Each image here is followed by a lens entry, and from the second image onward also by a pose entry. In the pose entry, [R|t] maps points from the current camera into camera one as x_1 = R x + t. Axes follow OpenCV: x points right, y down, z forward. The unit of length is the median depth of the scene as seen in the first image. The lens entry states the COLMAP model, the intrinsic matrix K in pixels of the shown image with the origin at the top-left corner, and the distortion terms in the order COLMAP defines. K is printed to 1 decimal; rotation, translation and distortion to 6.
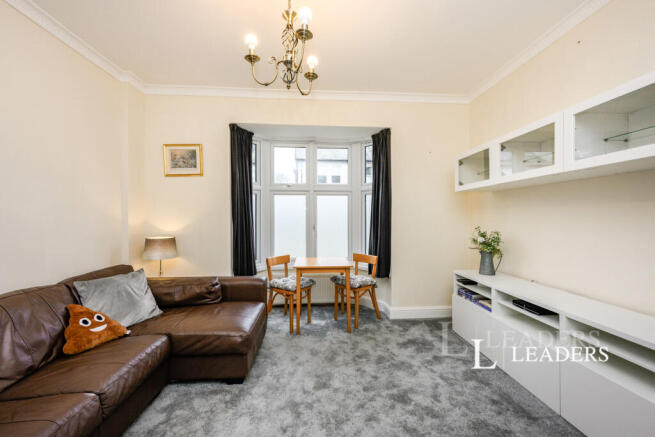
lens RADIAL K [[263.6, 0, 326.9], [0, 263.6, 218.9], [0, 0, 1]] dist [0.000295, 0.000072]
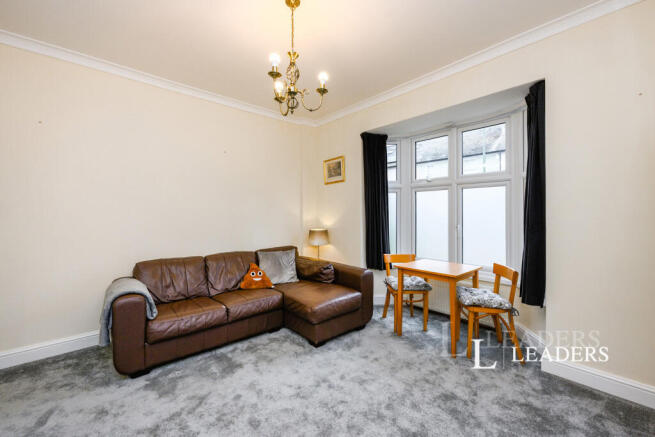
lens RADIAL K [[263.6, 0, 325.2], [0, 263.6, 217.1], [0, 0, 1]] dist [0.000295, 0.000072]
pose [[0.606122, 0.011172, -0.795293, 0.468468], [-0.003481, 0.999929, 0.011394, -0.009751], [0.795364, -0.004137, 0.606118, 0.182321]]
